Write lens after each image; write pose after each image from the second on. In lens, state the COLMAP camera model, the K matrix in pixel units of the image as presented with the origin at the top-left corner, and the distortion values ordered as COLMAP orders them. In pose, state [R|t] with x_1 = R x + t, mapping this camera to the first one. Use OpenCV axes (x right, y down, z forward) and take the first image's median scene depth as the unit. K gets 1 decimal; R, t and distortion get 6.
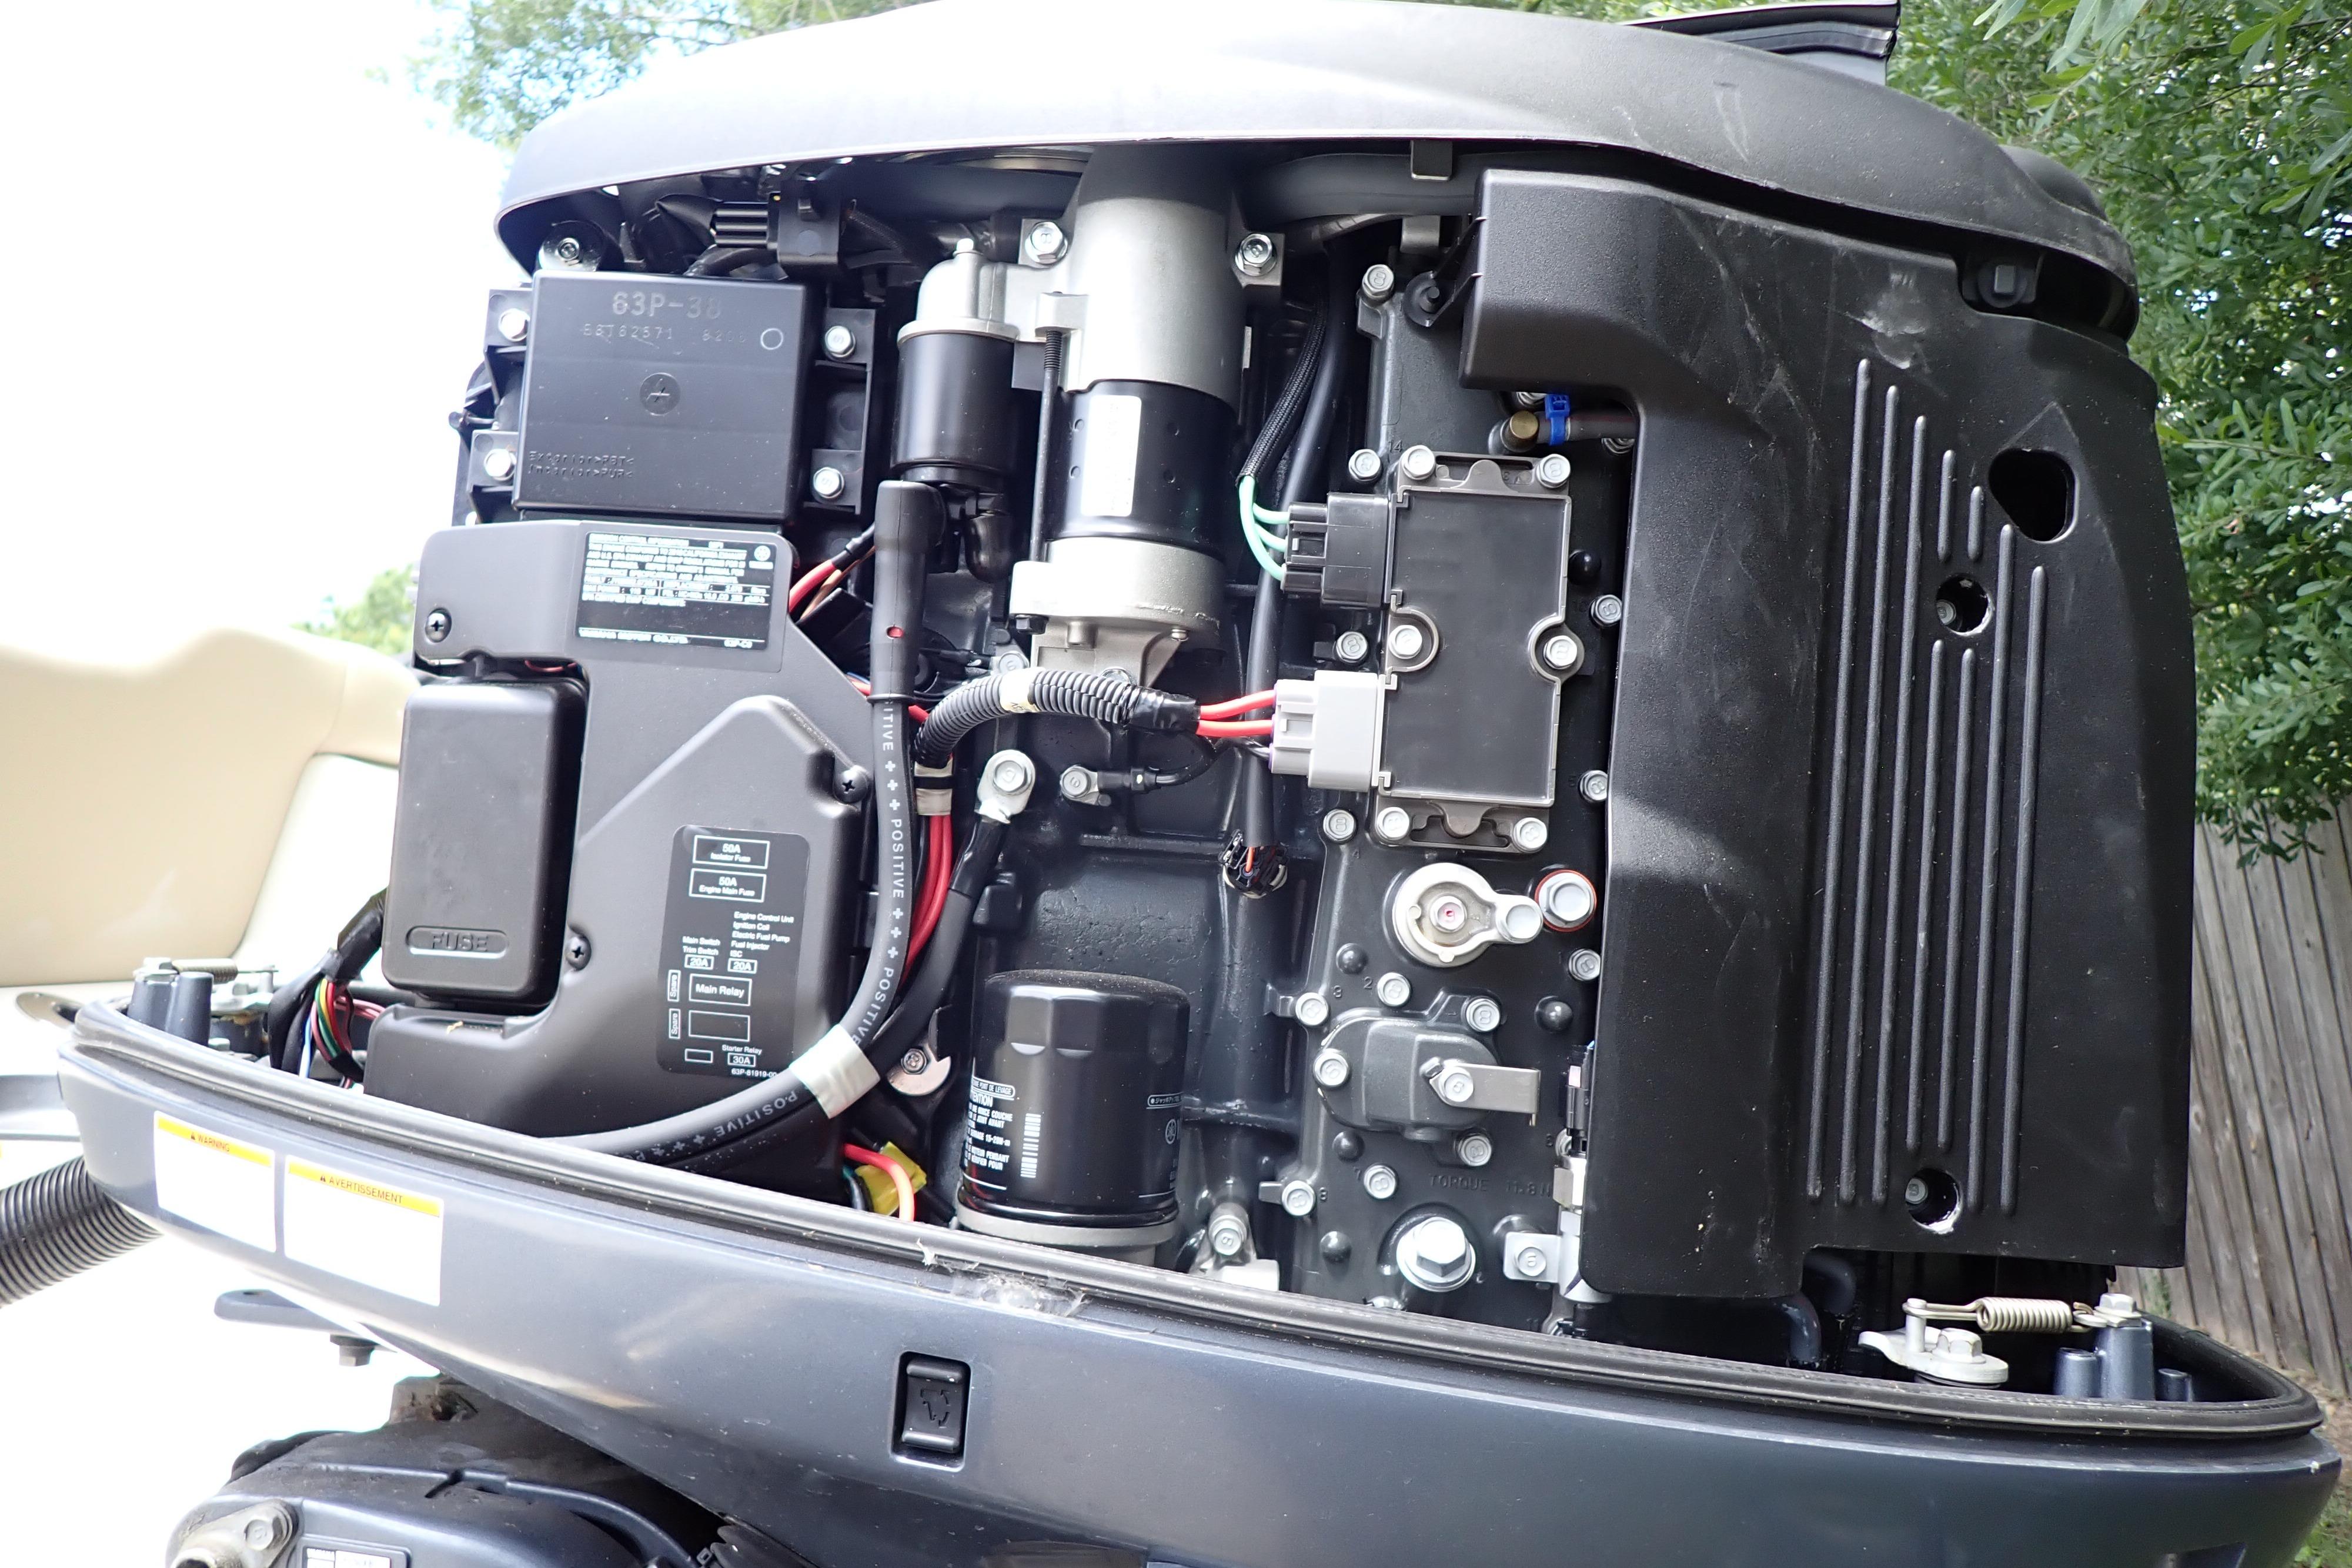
lens RADIAL K [[1755.5, 0, 1180.5], [0, 1755.5, 794.7], [0, 0, 1]] dist [0.011863, -0.004434]
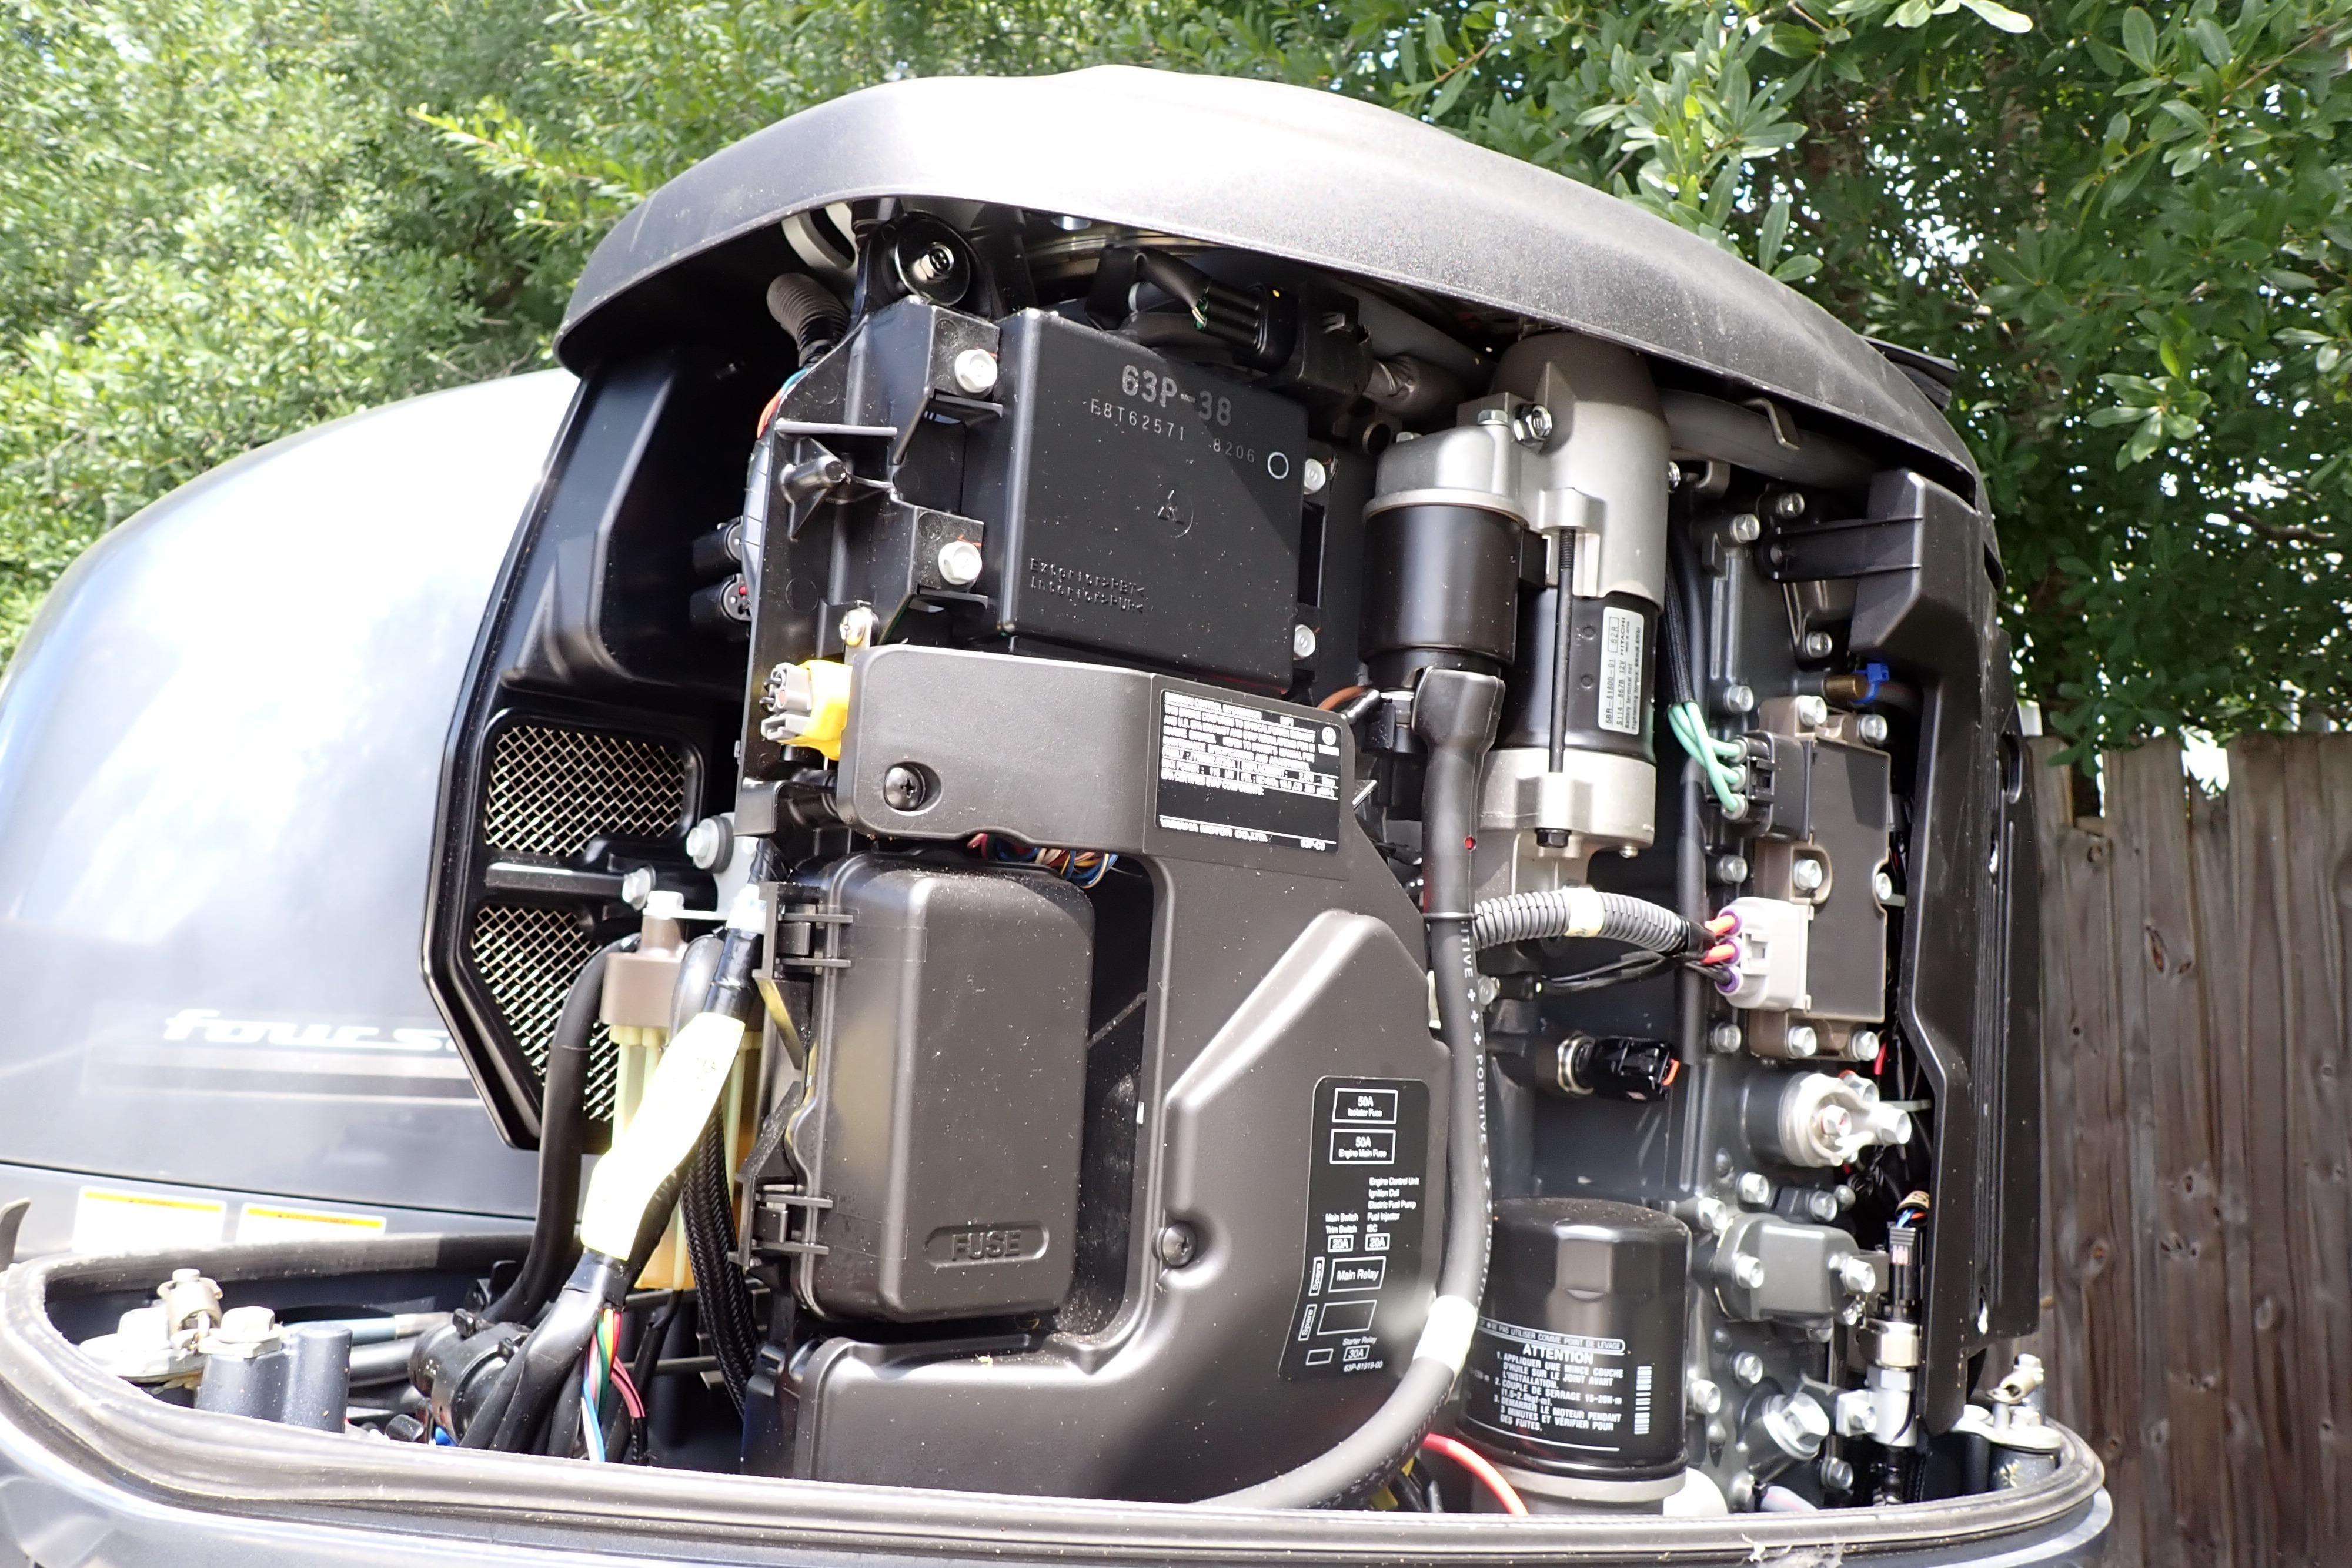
lens RADIAL K [[1755.5, 0, 1180.5], [0, 1755.5, 794.7], [0, 0, 1]] dist [0.011863, -0.004434]
pose [[0.729029, 0.048845, 0.682738, -0.894936], [-0.062648, 0.998026, -0.004506, -0.105540], [-0.681610, -0.039487, 0.730650, 0.454935]]
